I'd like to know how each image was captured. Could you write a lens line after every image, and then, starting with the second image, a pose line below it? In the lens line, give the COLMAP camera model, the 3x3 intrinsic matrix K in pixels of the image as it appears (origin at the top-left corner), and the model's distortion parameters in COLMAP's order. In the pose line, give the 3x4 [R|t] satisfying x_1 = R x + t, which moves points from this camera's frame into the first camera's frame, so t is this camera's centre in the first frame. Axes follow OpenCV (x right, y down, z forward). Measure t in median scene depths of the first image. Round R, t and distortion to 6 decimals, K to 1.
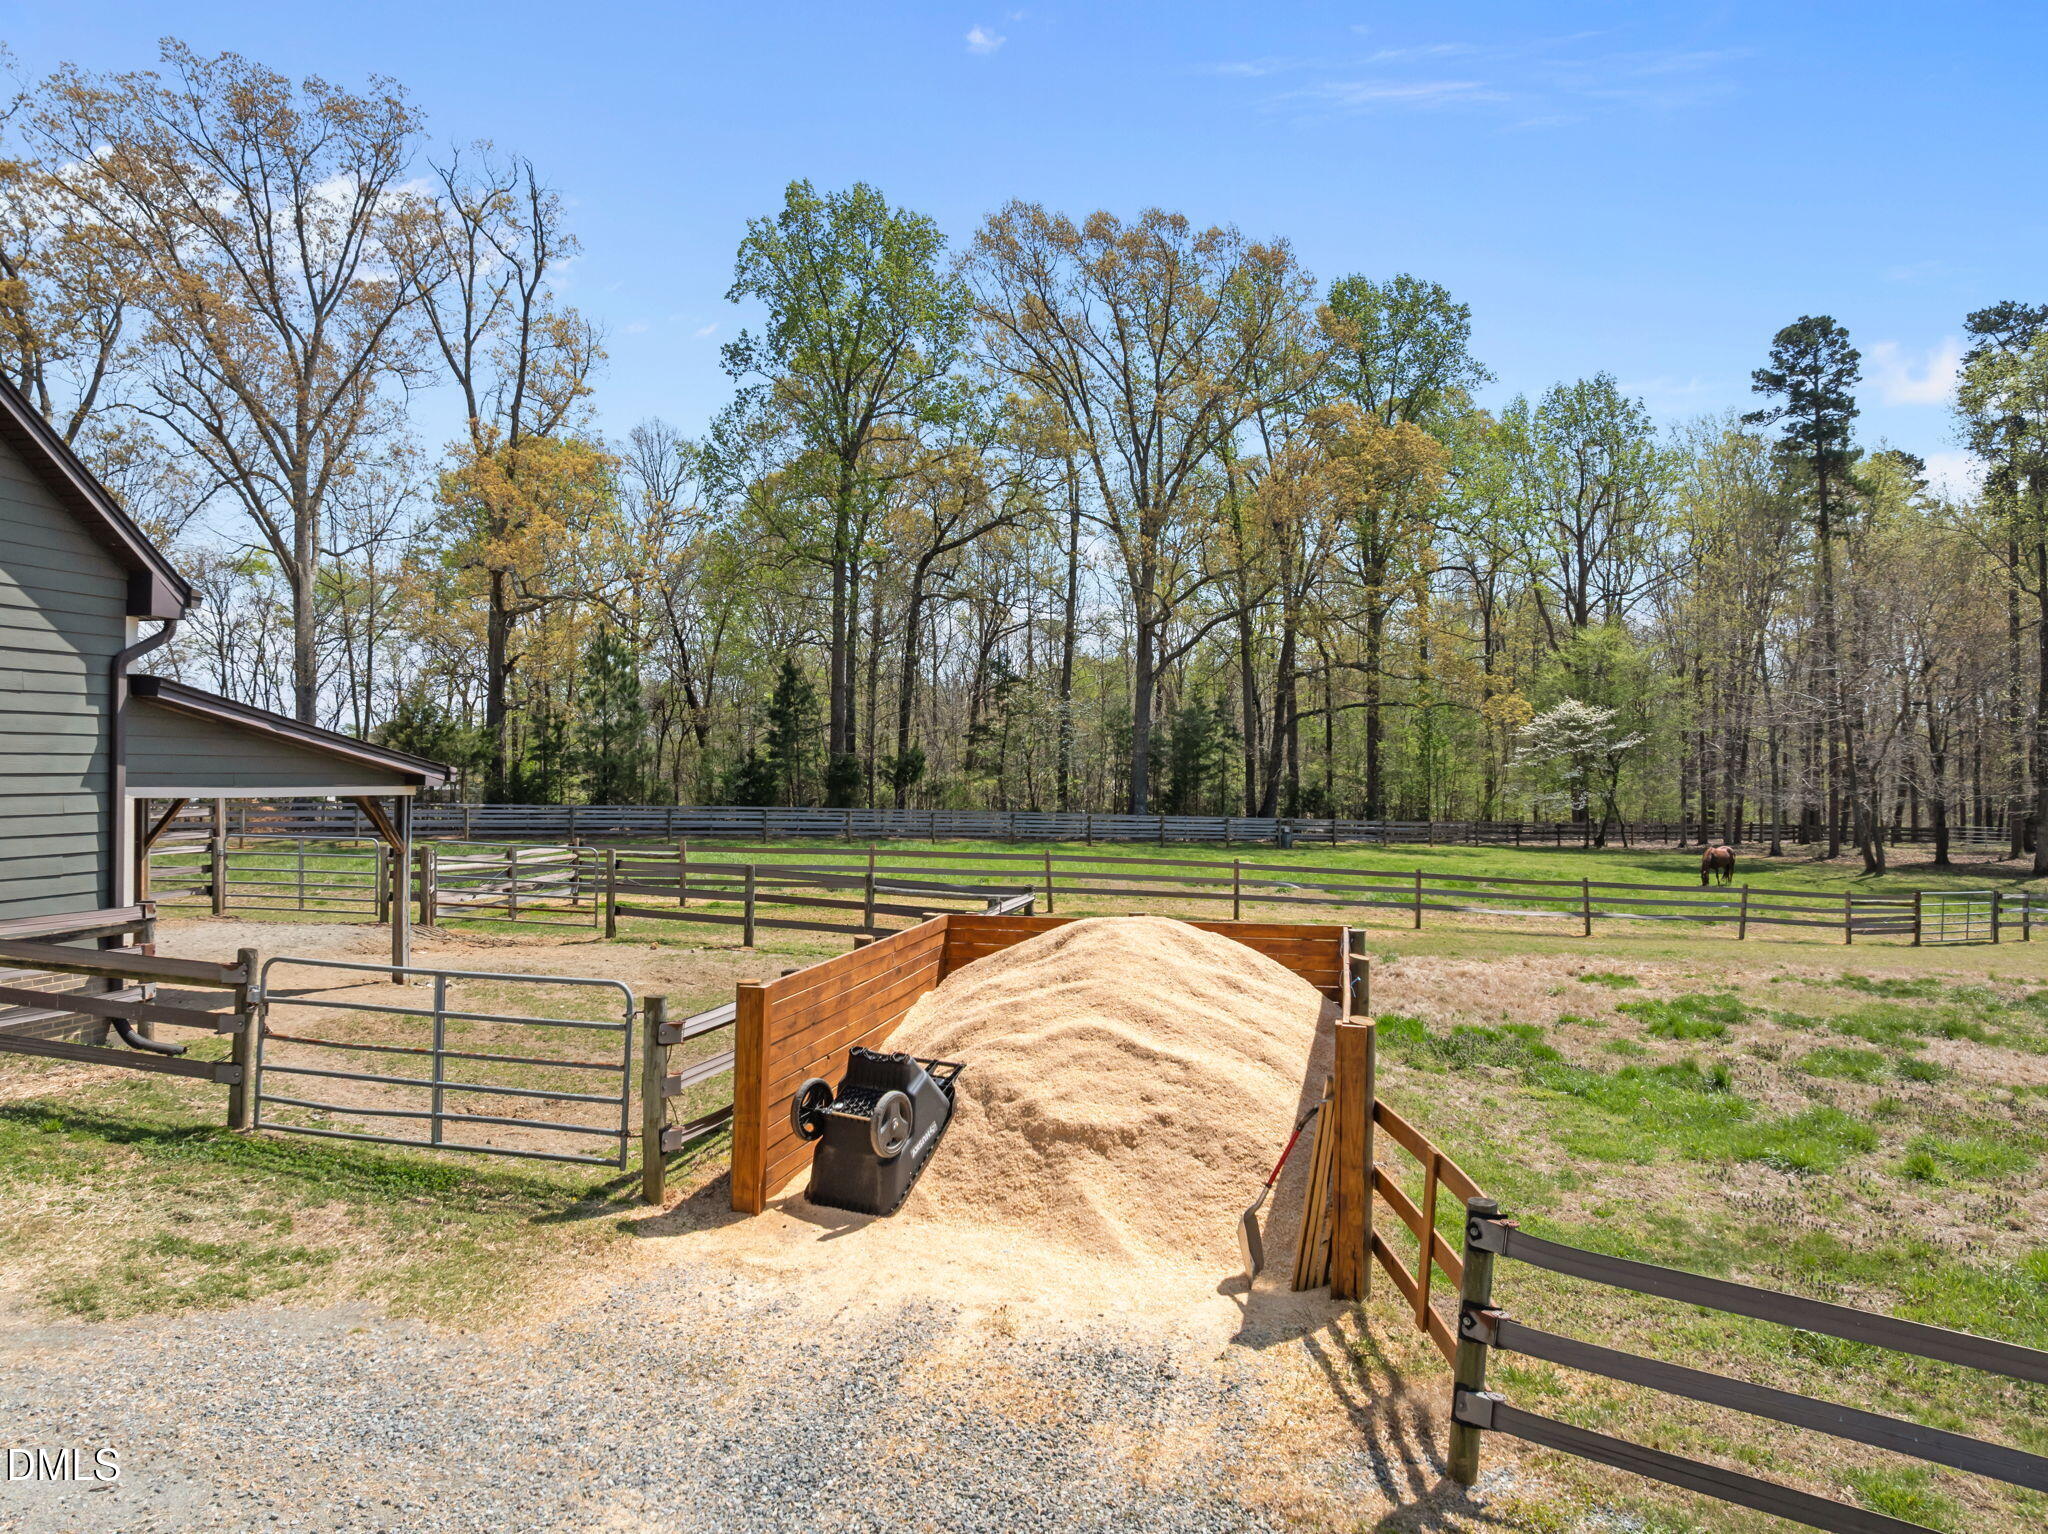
lens RADIAL K [[1532.7, 0, 1024.0], [0, 1532.7, 767.0], [0, 0, 1]] dist [0.004723, 0.004012]
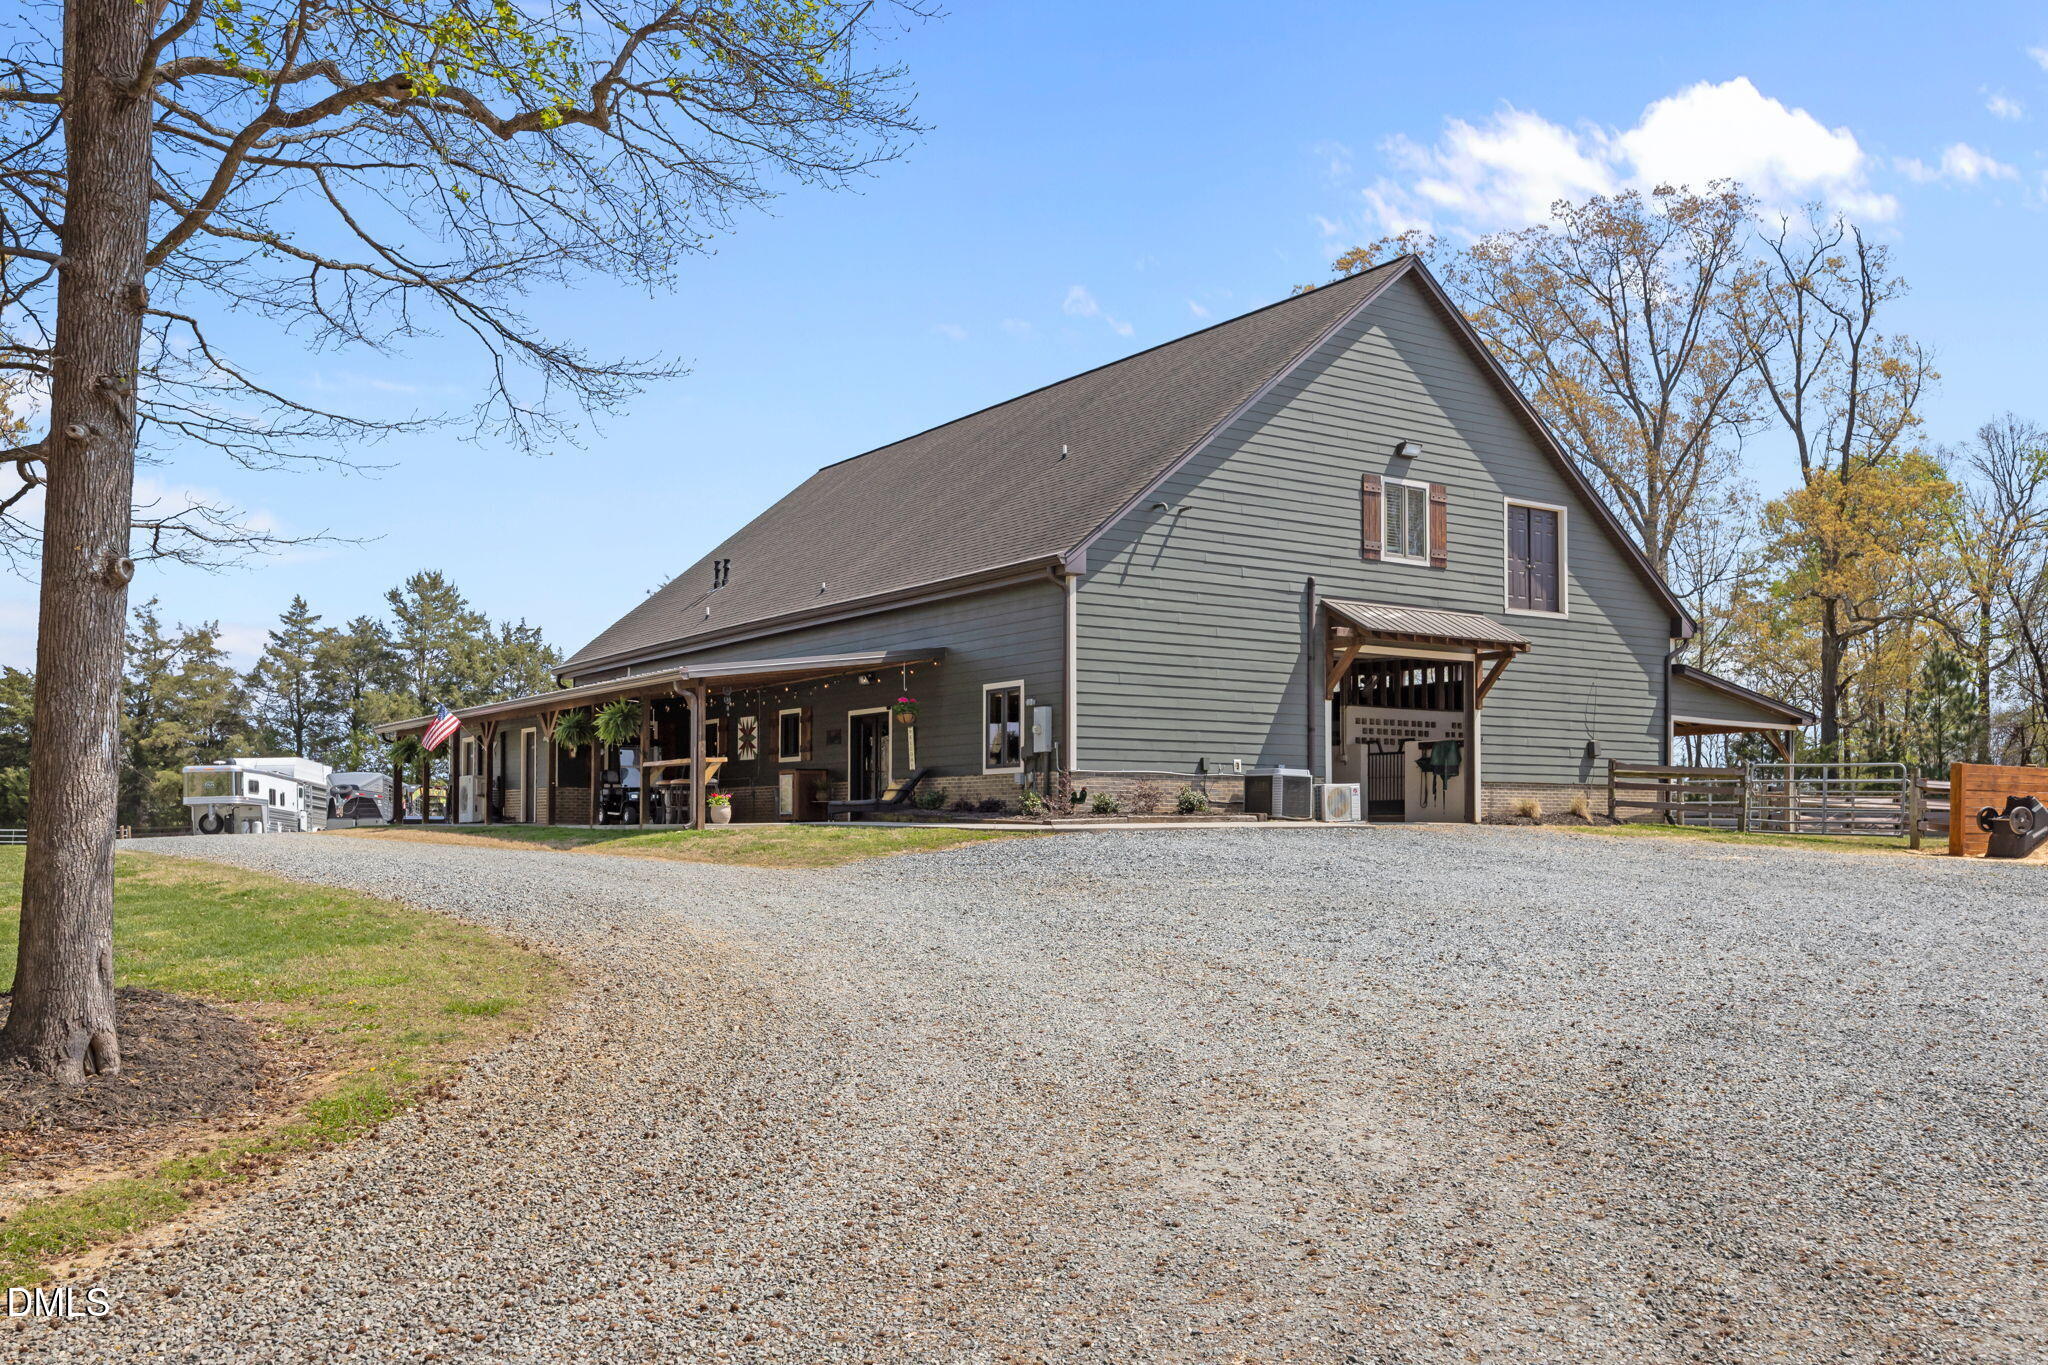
lens RADIAL K [[1765.9, 0, 1024.8], [0, 1765.9, 769.9], [0, 0, 1]] dist [0.004000, 0.007132]
pose [[0.727913, -0.021710, -0.685326, 0.091150], [-0.001044, 0.999462, -0.032770, 0.032978], [0.685669, 0.024569, 0.727499, -0.280922]]
